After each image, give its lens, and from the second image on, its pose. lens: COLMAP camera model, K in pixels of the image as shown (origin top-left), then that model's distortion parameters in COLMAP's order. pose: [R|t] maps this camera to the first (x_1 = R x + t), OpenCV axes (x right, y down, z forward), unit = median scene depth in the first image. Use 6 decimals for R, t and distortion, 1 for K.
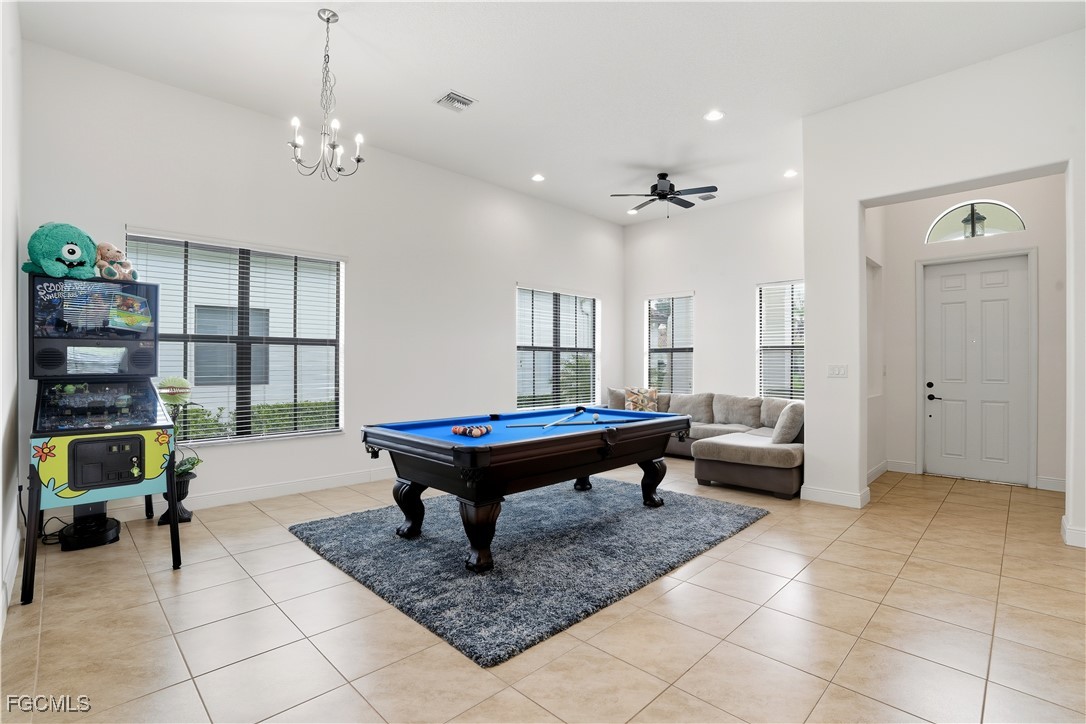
lens RADIAL K [[501.8, 0, 539.5], [0, 501.8, 360.3], [0, 0, 1]] dist [-0.031531, 0.000806]
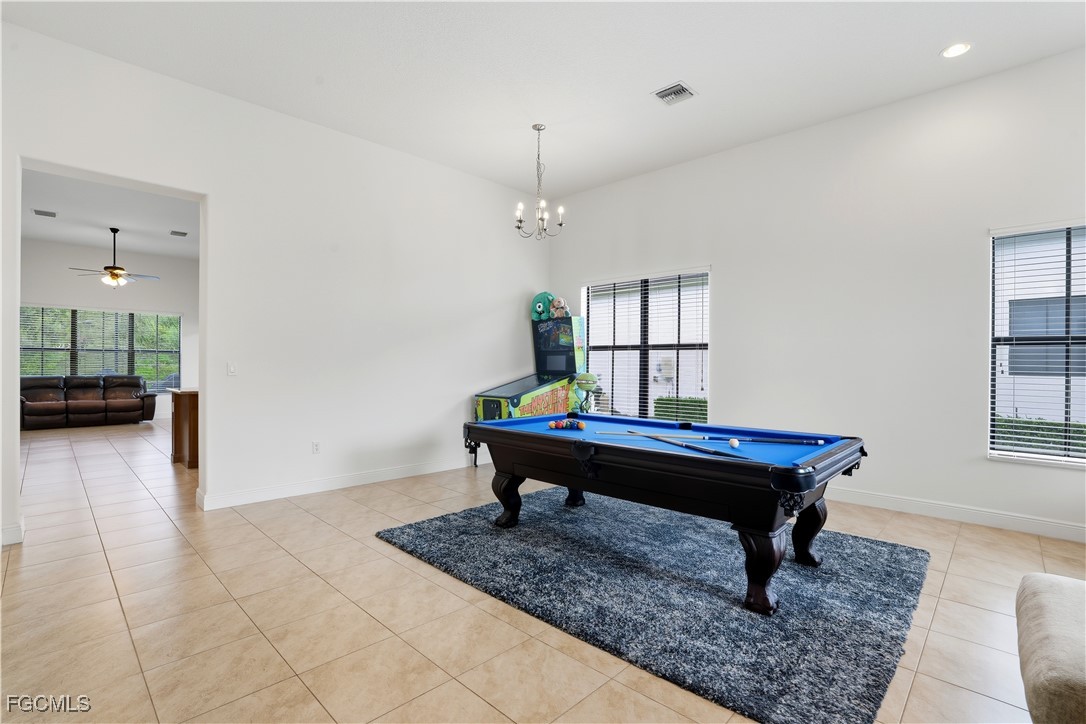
lens RADIAL K [[495.0, 0, 542.1], [0, 495.0, 367.4], [0, 0, 1]] dist [-0.042100, 0.000754]
pose [[0.031821, 0.003598, -0.999487, 0.869874], [-0.001988, 0.999992, 0.003537, 0.009616], [0.999492, 0.001875, 0.031828, 0.809307]]
